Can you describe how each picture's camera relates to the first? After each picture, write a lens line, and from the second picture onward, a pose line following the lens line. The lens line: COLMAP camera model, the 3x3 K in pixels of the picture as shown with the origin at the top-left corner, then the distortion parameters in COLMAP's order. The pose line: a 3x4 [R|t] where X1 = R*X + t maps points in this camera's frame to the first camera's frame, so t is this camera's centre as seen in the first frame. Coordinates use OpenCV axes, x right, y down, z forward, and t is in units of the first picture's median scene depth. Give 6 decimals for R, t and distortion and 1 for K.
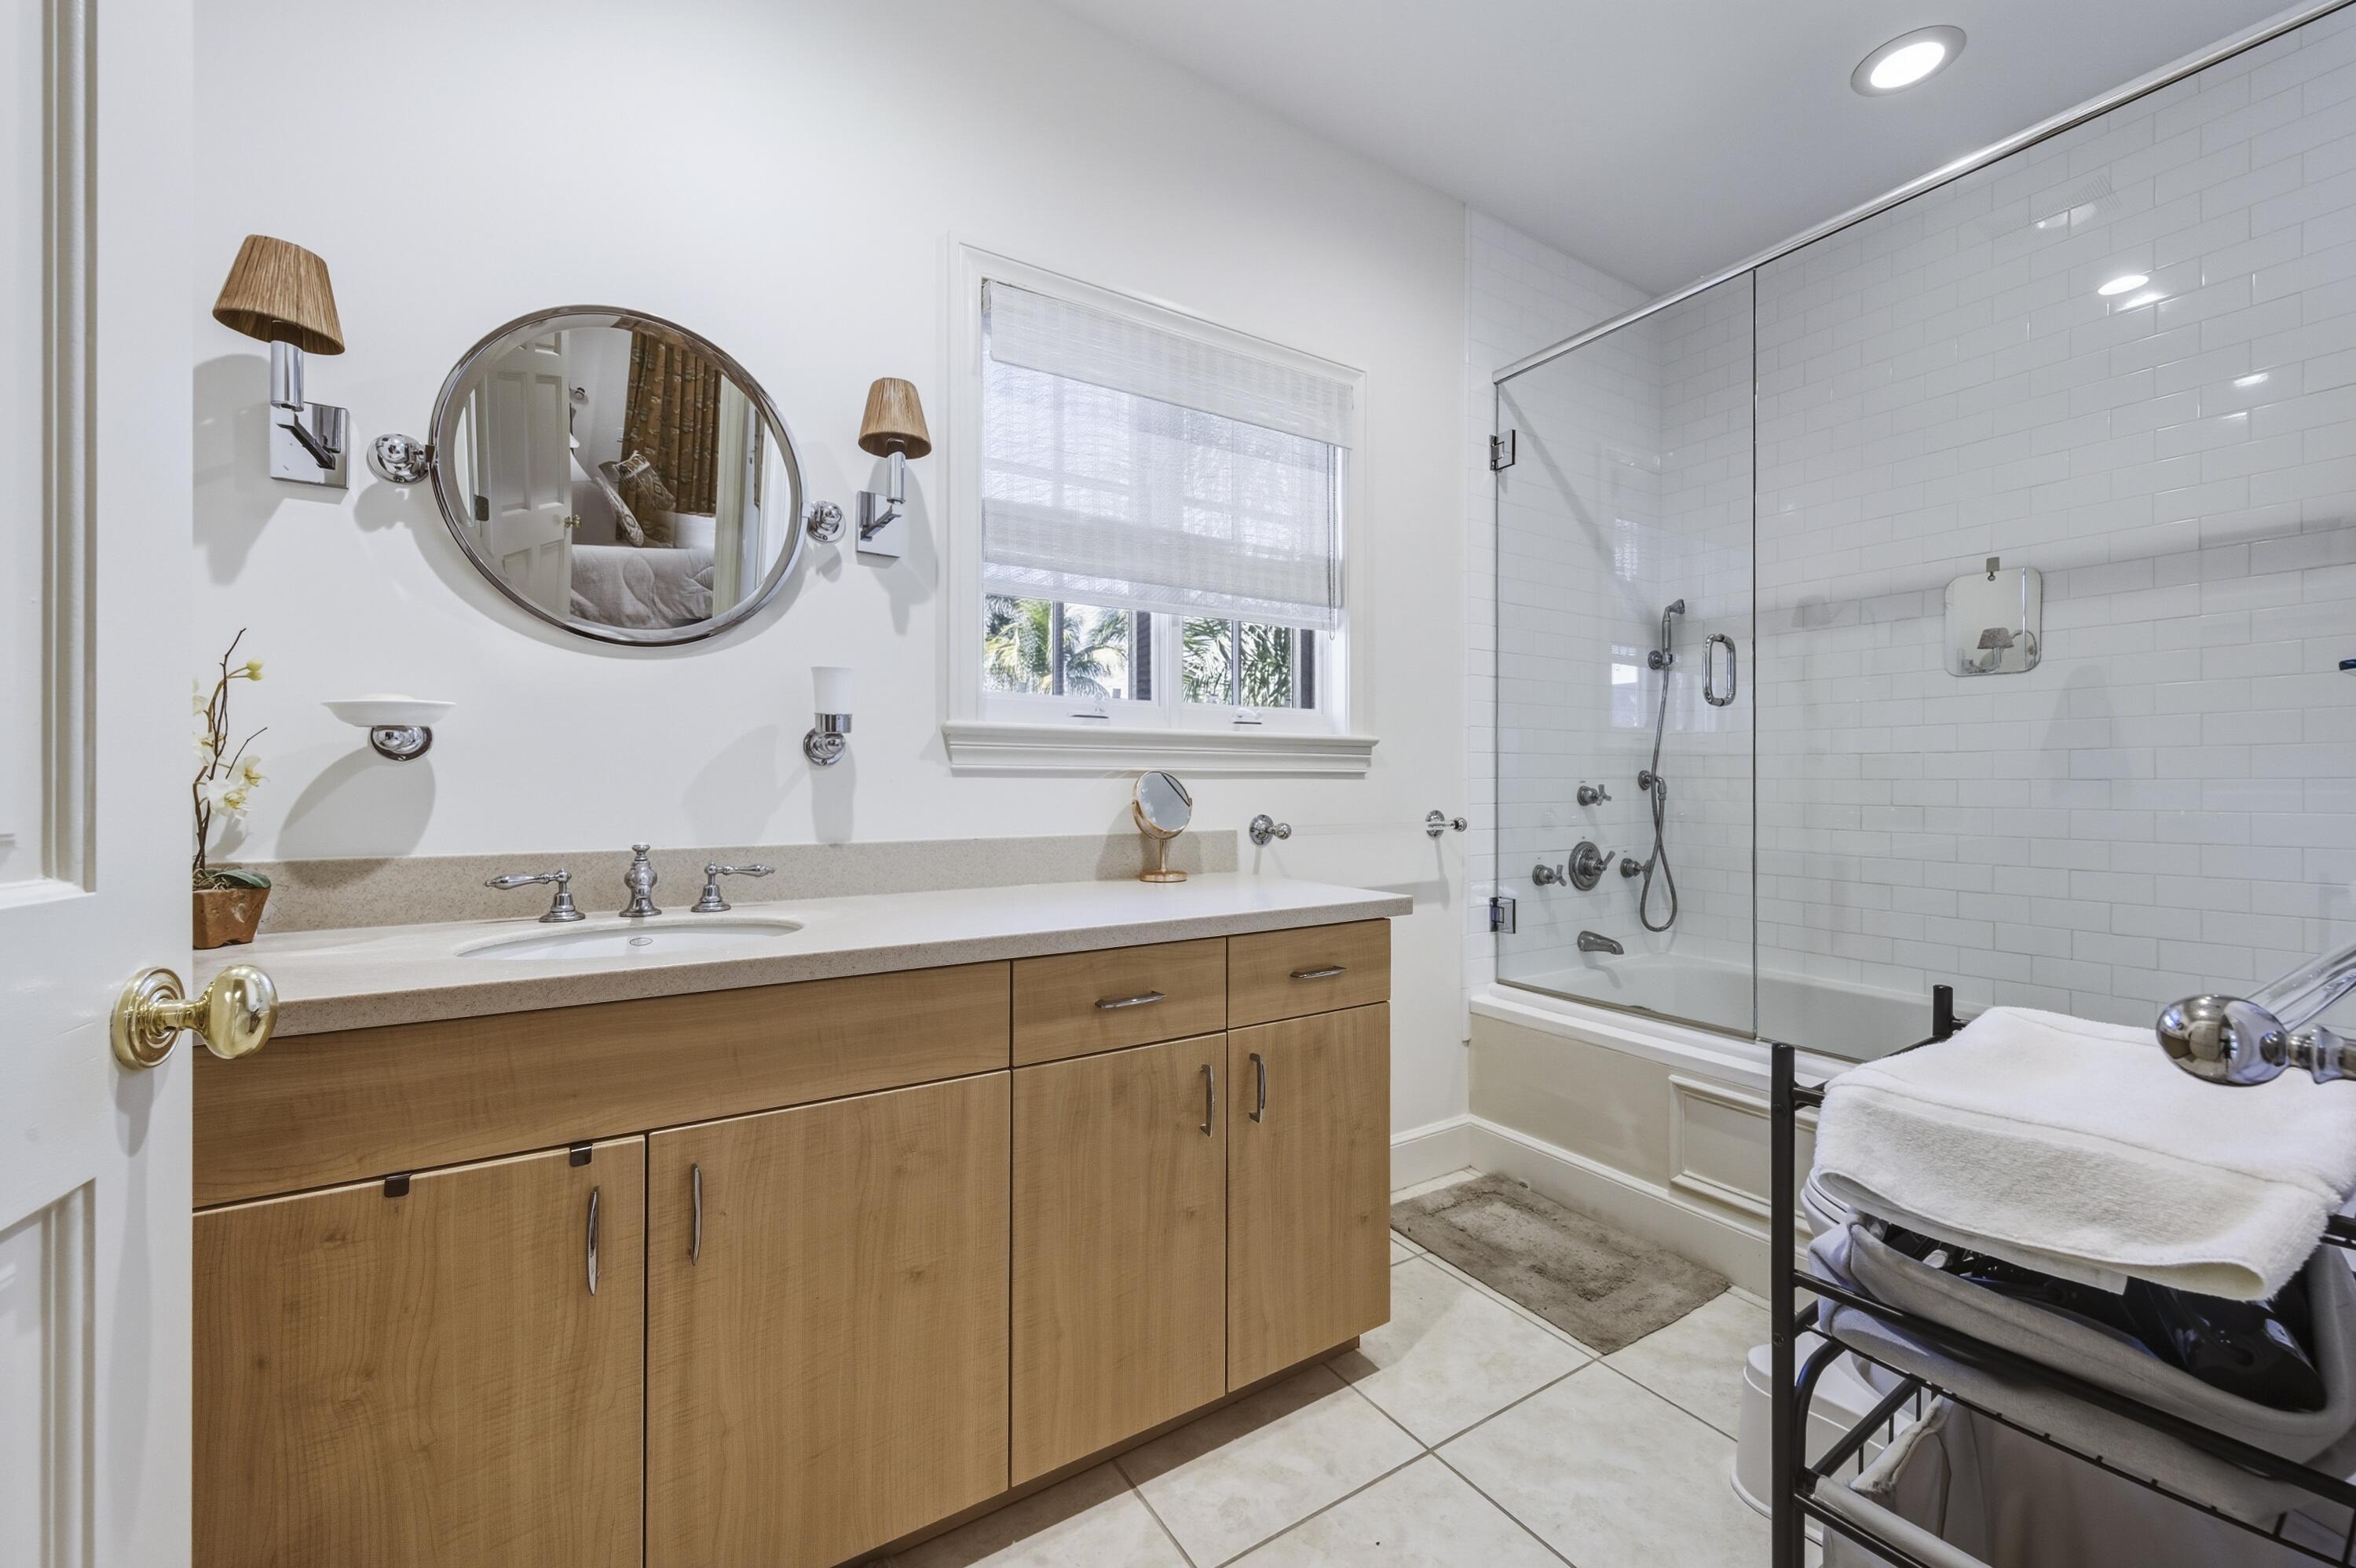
lens RADIAL K [[933.2, 0, 1177.3], [0, 933.2, 775.5], [0, 0, 1]] dist [0.000665, 0.000100]
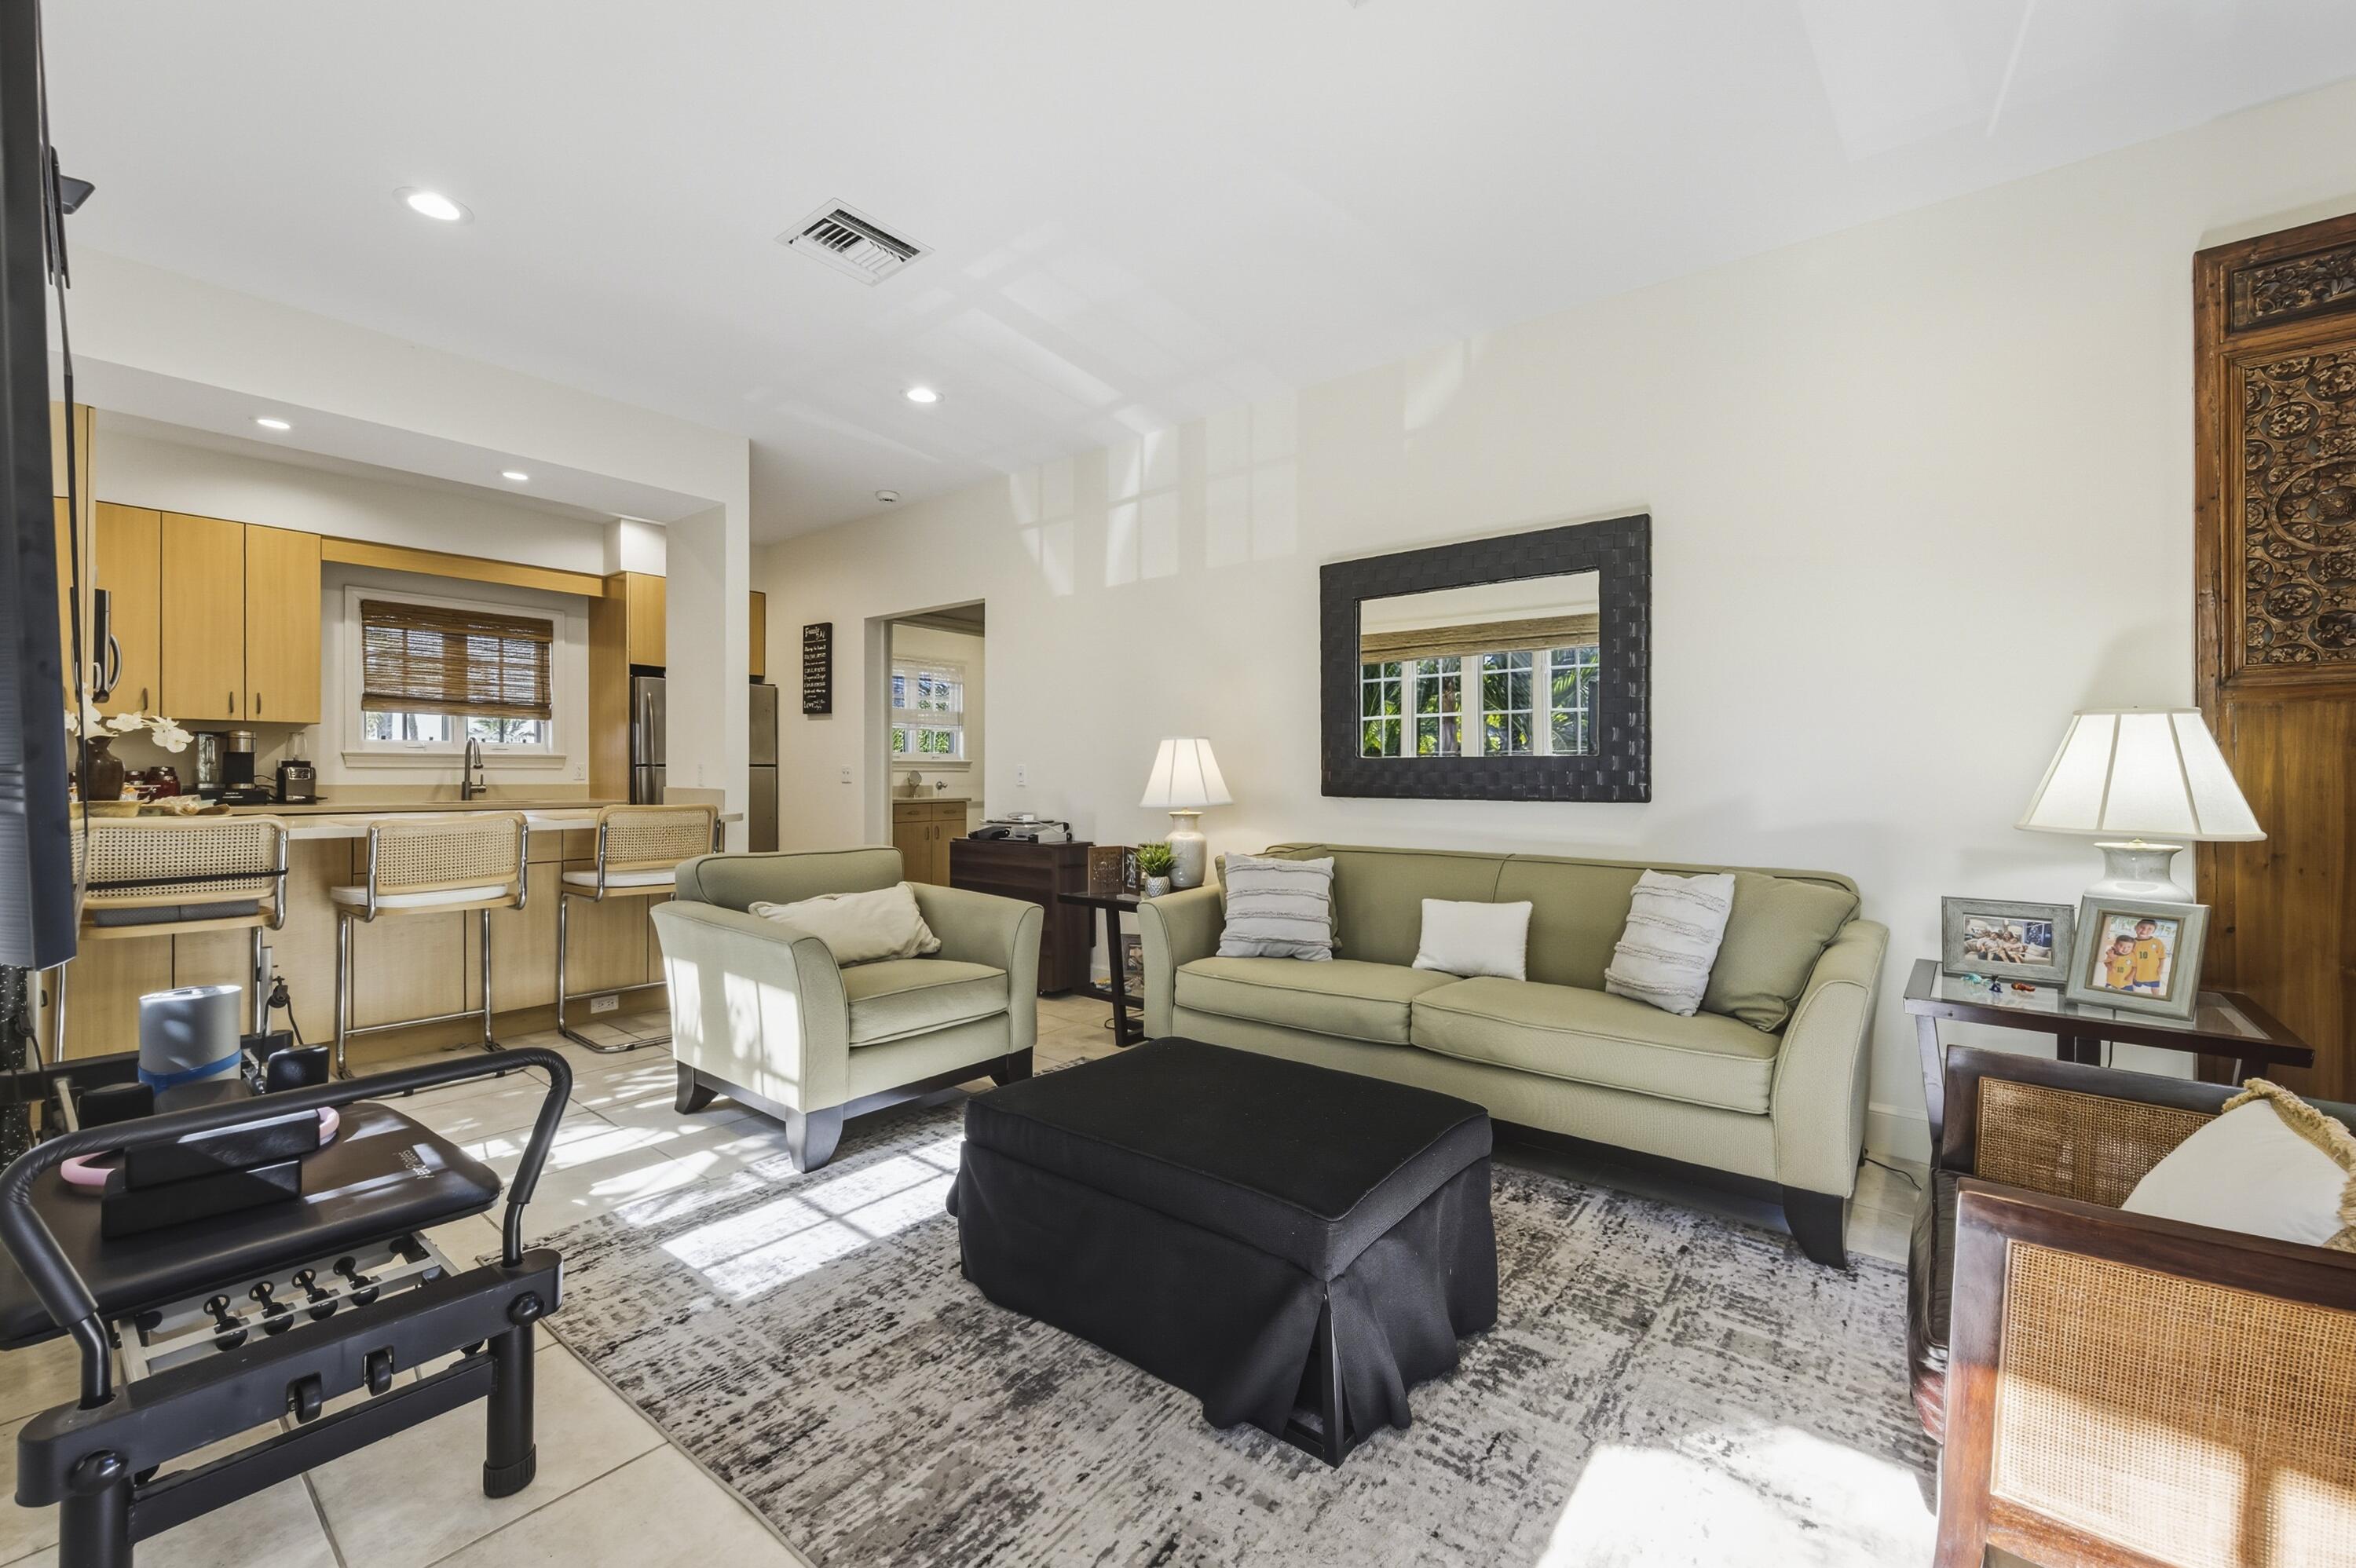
lens RADIAL K [[933.2, 0, 1179.5], [0, 933.2, 777.7], [0, 0, 1]] dist [0.000665, 0.000100]
pose [[0.939470, 0.006534, 0.342570, -0.299415], [-0.006915, 0.999976, -0.000110, 0.020751], [-0.342562, -0.002265, 0.939492, -2.958643]]
